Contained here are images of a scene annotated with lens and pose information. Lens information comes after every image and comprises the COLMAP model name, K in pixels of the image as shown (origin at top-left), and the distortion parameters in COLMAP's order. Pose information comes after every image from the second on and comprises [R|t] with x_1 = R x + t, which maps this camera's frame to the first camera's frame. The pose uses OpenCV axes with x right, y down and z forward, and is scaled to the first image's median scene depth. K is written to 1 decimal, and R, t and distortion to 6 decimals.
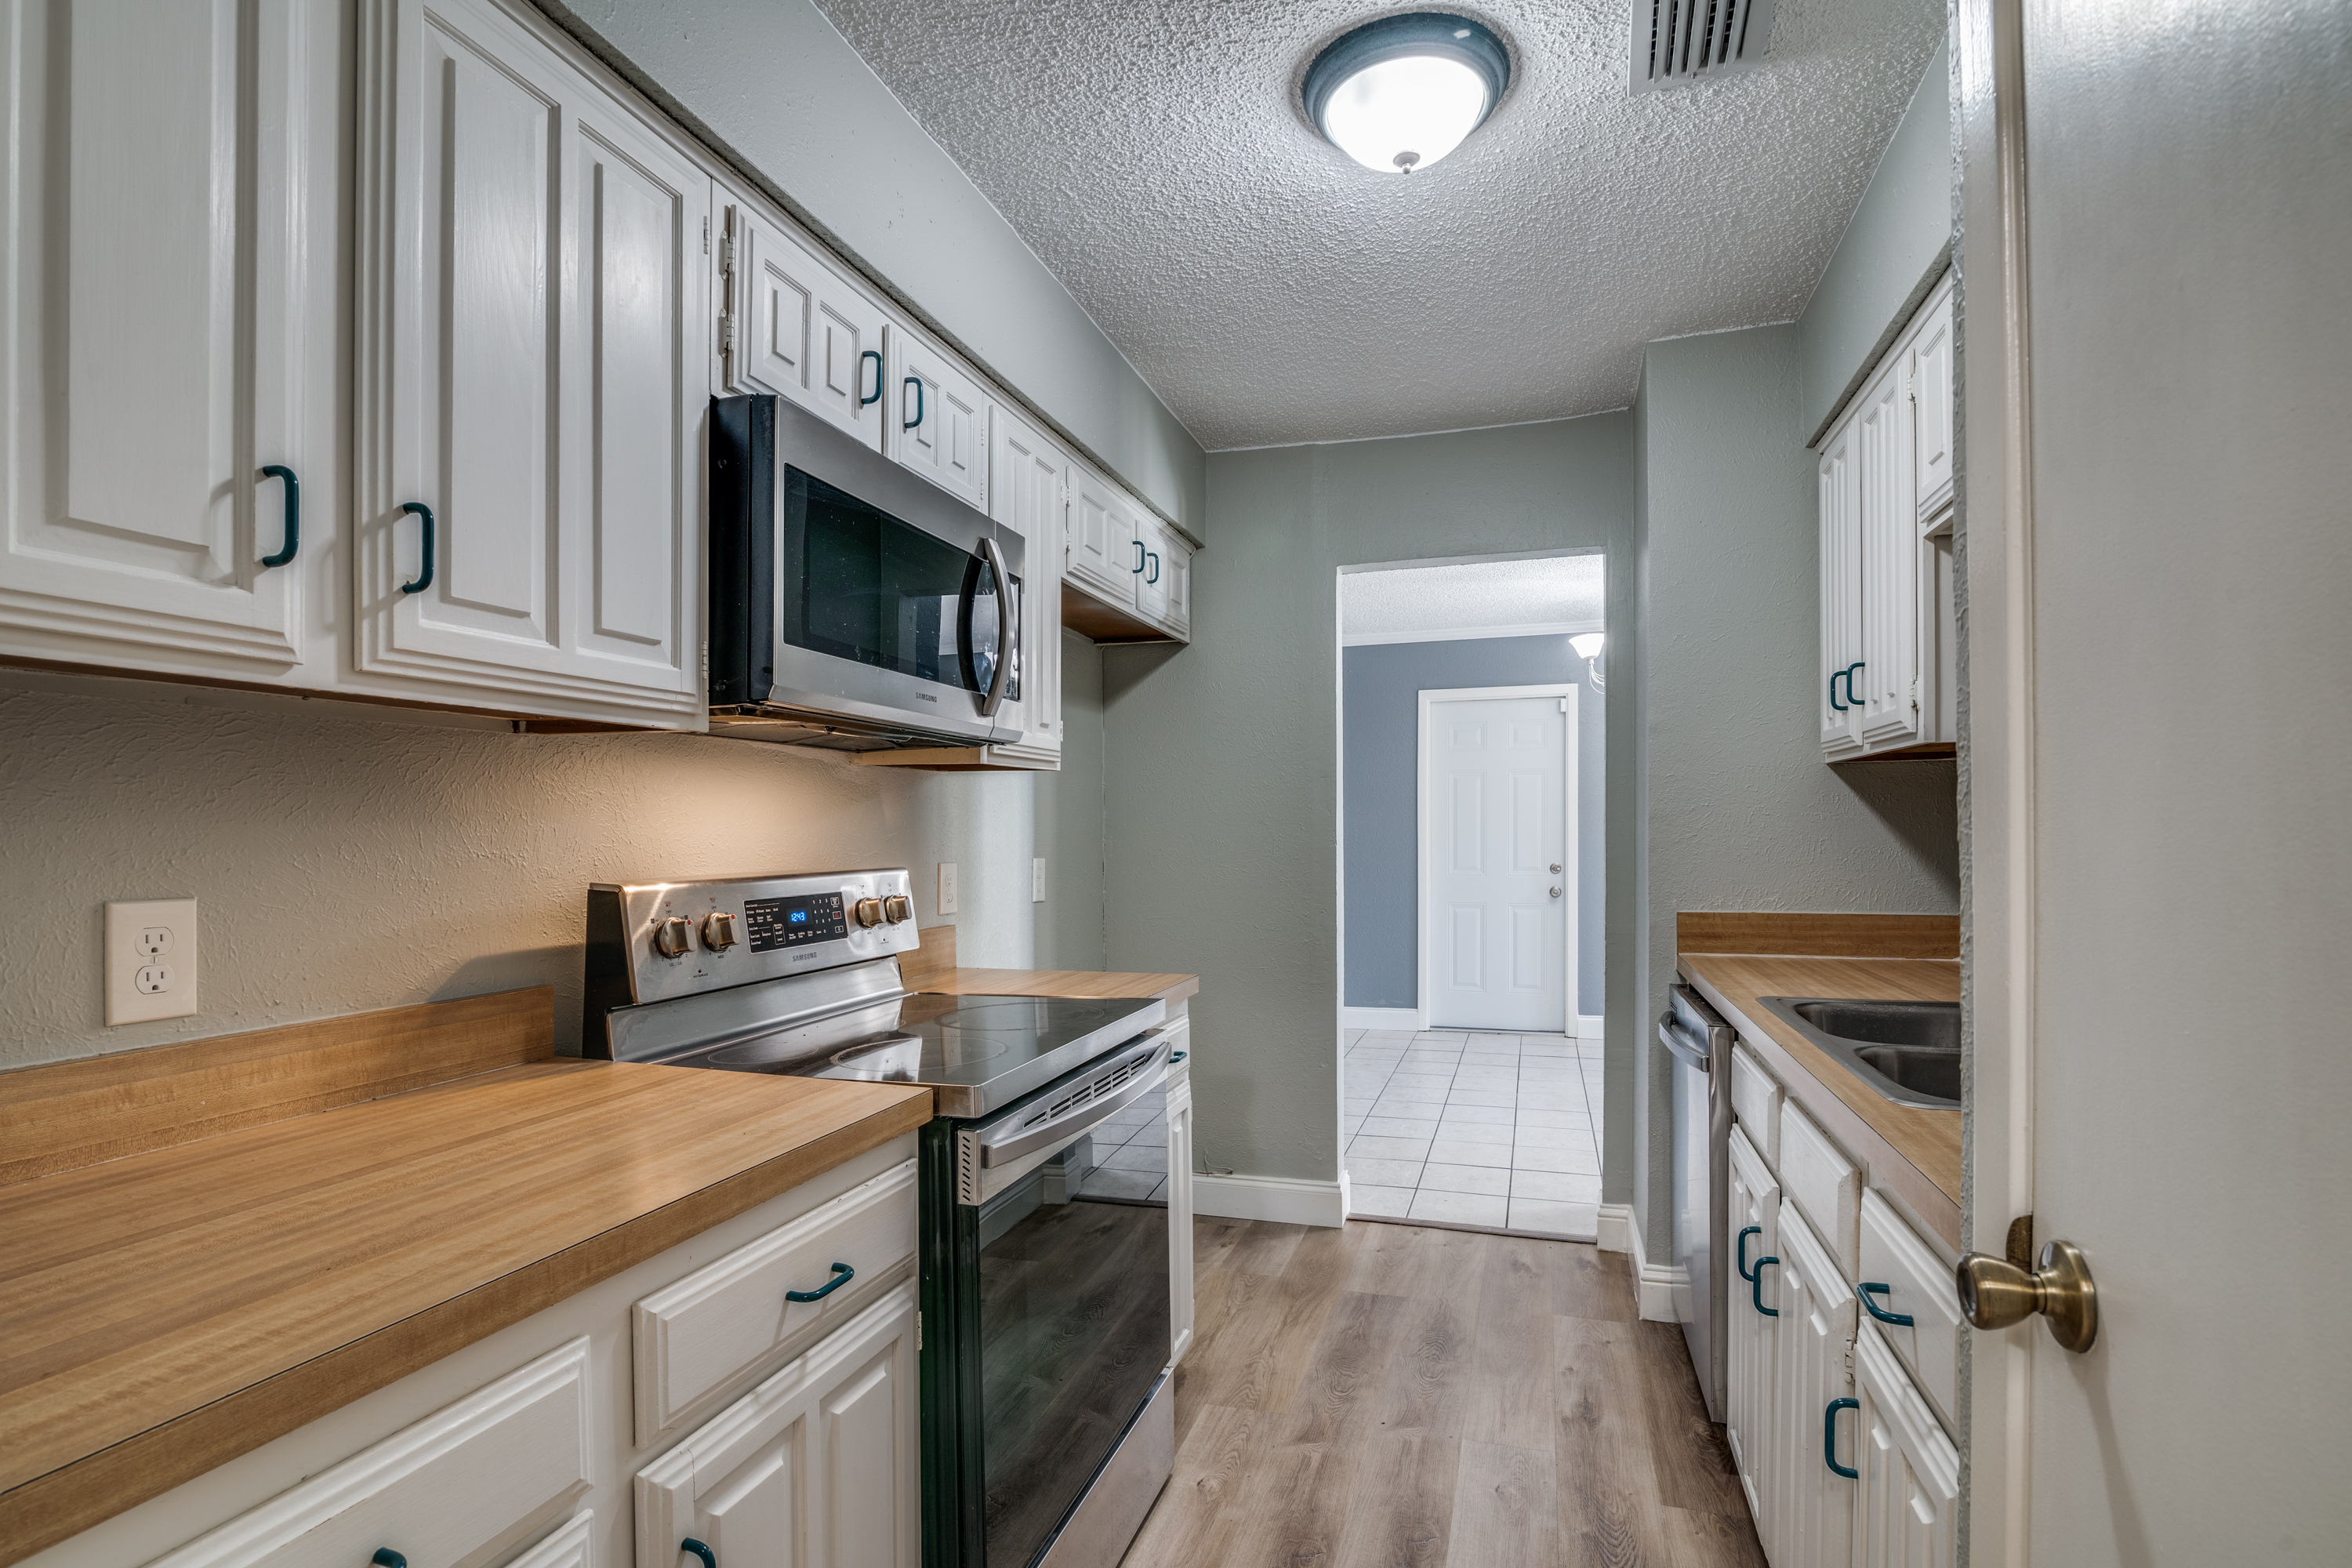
lens RADIAL K [[1092.7, 0, 1204.1], [0, 1092.7, 839.1], [0, 0, 1]] dist [-0.001912, 0.000108]
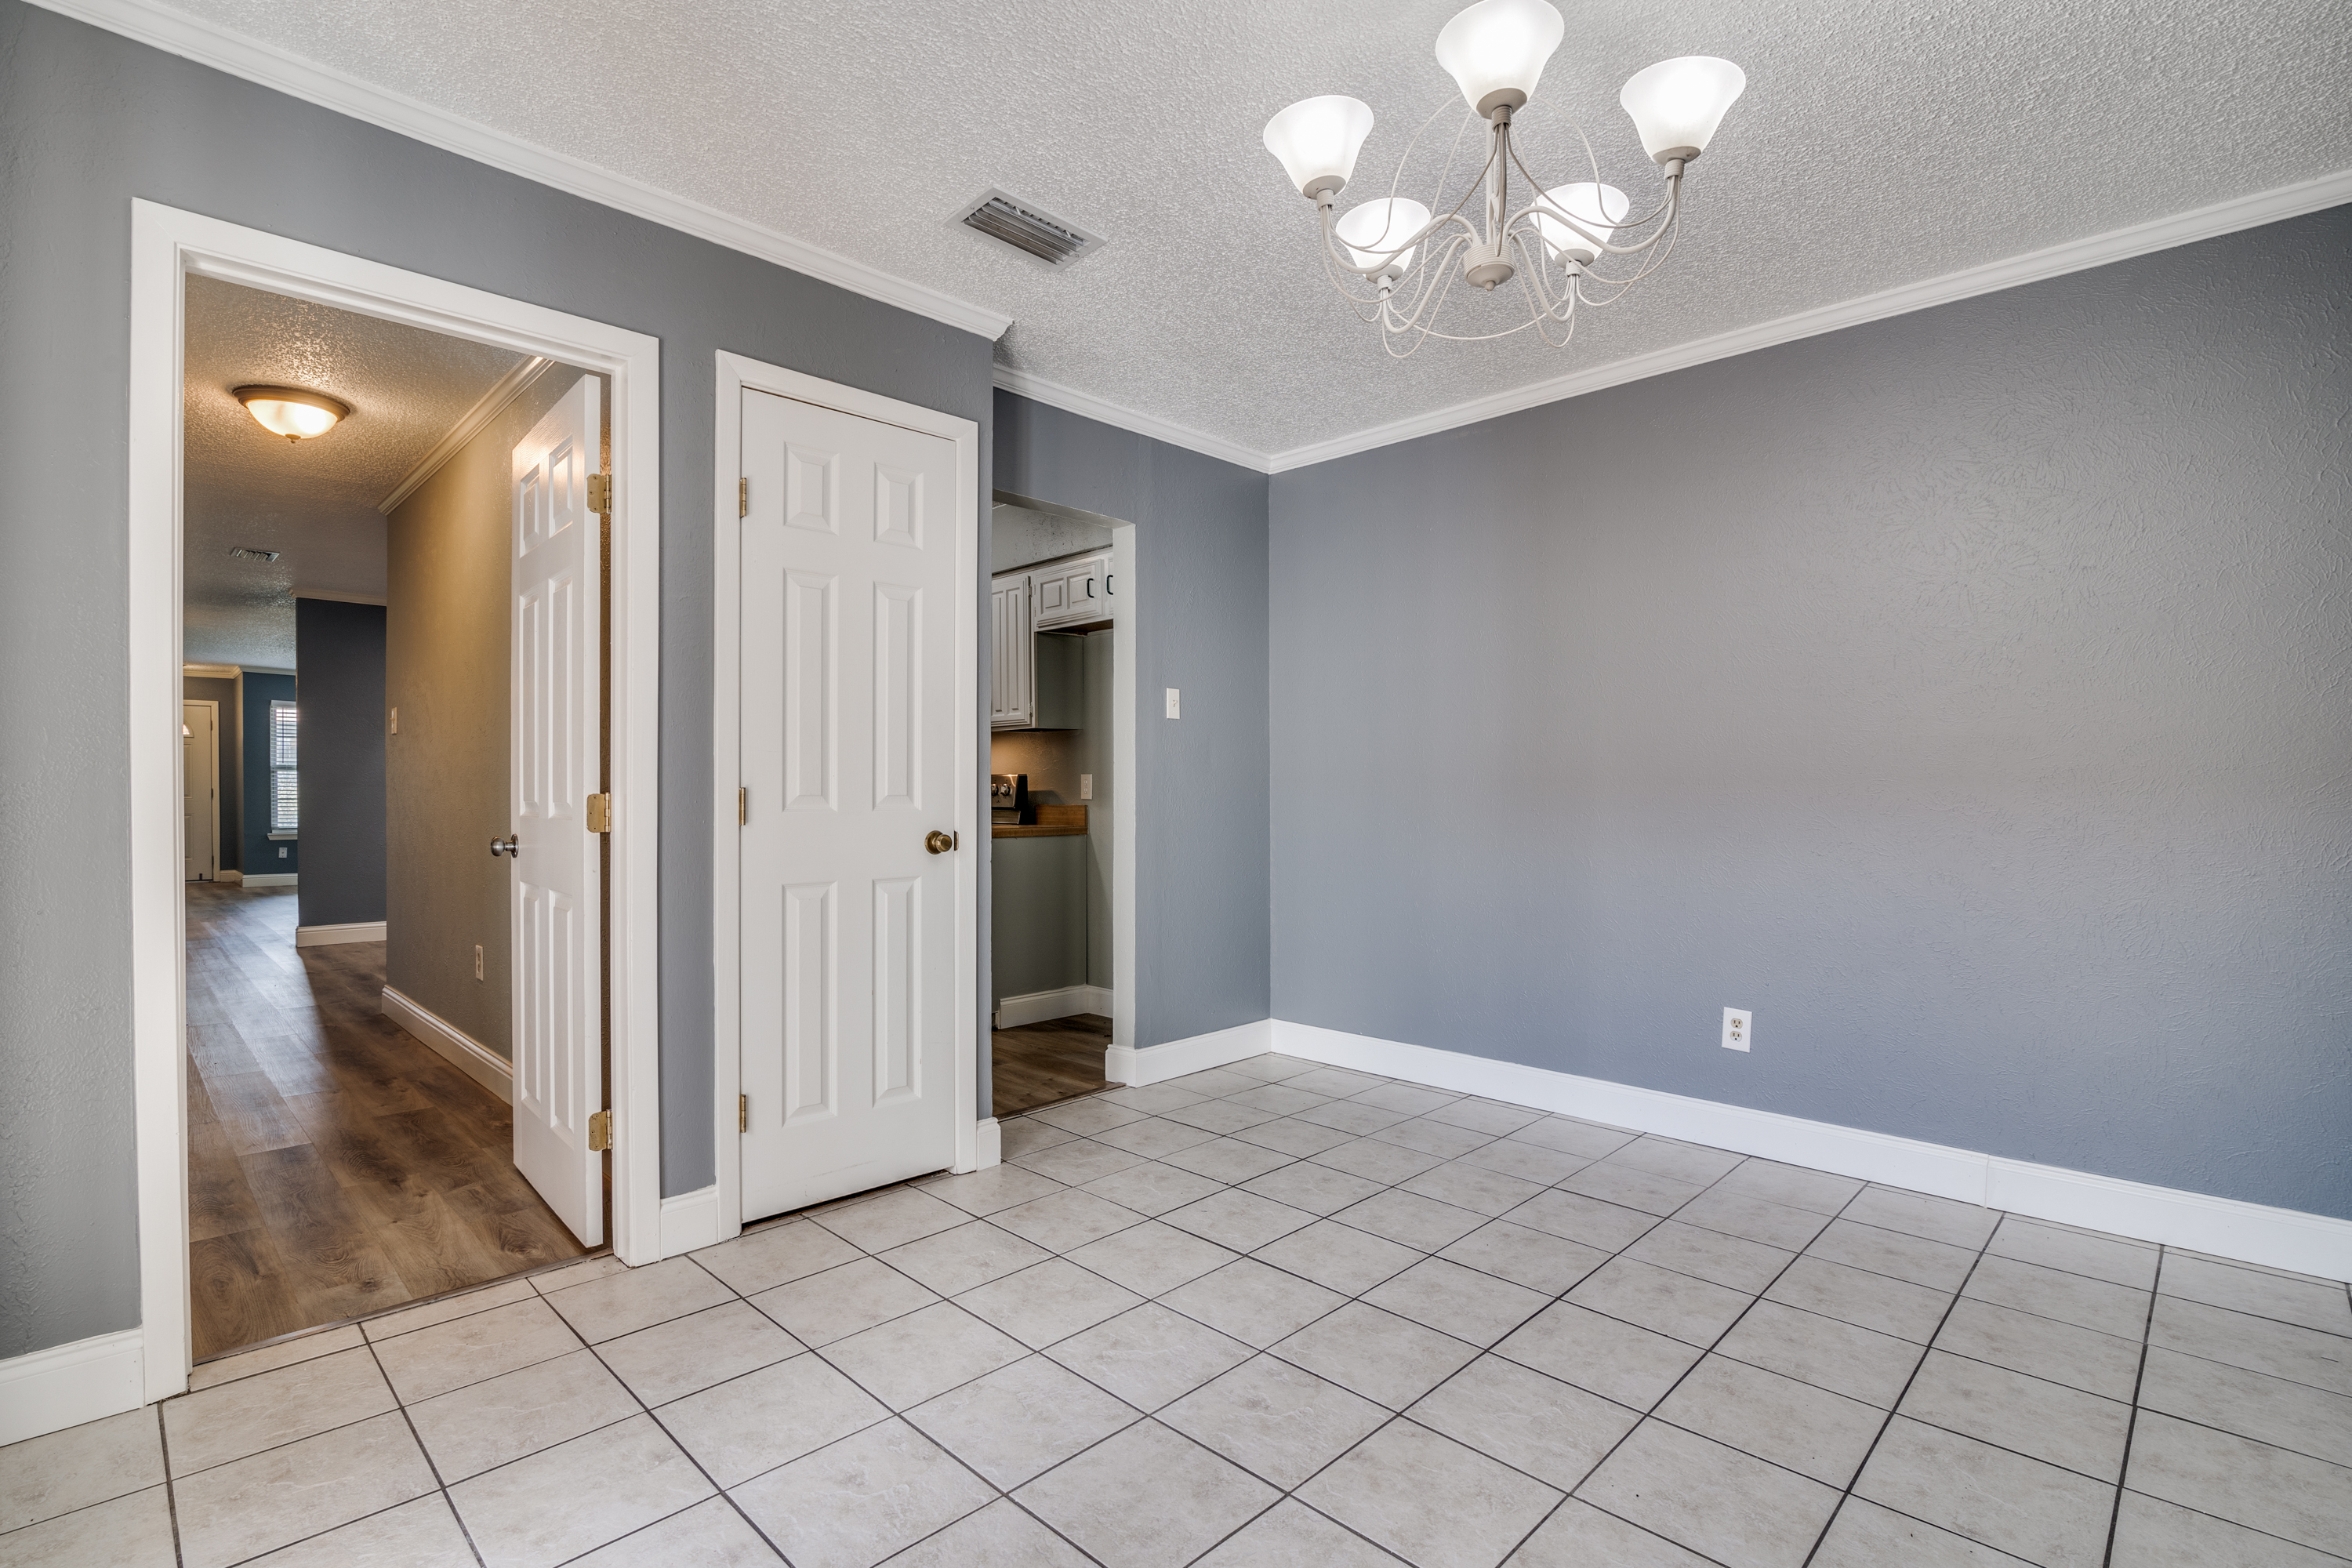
lens RADIAL K [[1111.6, 0, 1159.3], [0, 1111.6, 791.6], [0, 0, 1]] dist [-0.019900, 0.000365]
pose [[-0.470002, 0.009418, -0.882615, 1.532822], [-0.000246, 0.999942, 0.010801, 0.031225], [0.882665, 0.005294, -0.469973, 2.122507]]
